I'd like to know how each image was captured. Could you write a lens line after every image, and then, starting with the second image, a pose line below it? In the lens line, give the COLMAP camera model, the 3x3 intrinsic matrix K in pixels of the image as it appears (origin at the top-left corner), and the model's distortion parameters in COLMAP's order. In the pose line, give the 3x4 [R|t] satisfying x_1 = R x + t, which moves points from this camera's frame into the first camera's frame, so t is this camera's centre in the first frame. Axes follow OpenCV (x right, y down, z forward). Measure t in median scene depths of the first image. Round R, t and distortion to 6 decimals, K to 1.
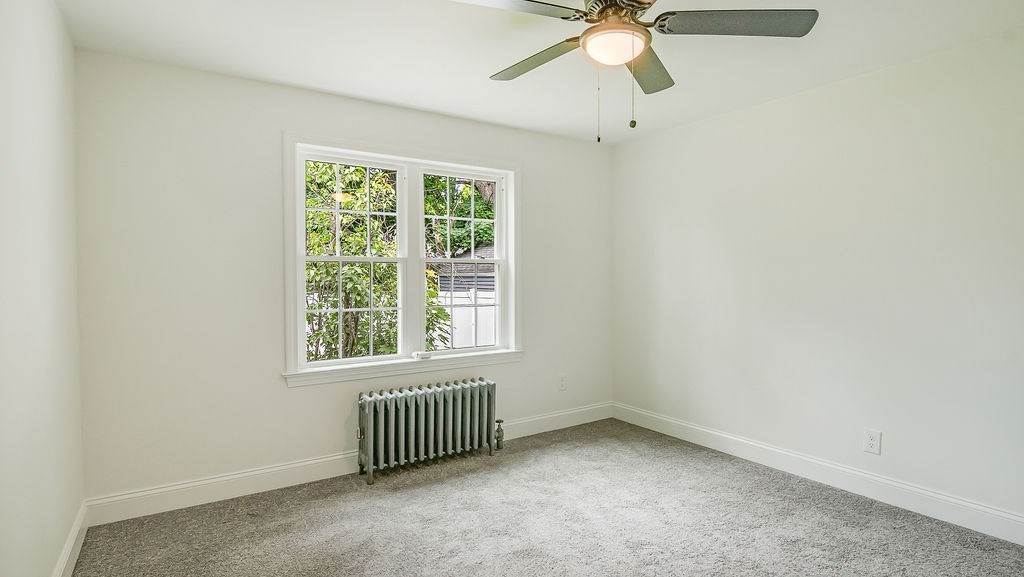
lens RADIAL K [[515.3, 0, 519.0], [0, 515.3, 287.6], [0, 0, 1]] dist [-0.021601, -0.000924]
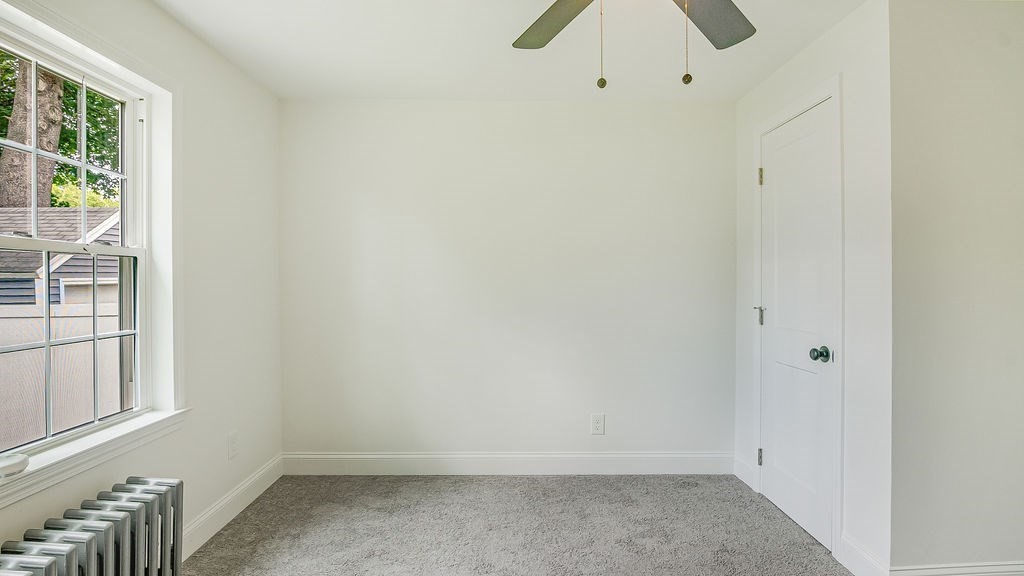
lens RADIAL K [[501.9, 0, 506.7], [0, 501.9, 284.0], [0, 0, 1]] dist [-0.016881, -0.000668]
pose [[0.551070, -0.003870, 0.834450, -0.283676], [0.016084, 0.999853, -0.005985, -0.008157], [-0.834304, 0.016720, 0.551051, 0.430363]]
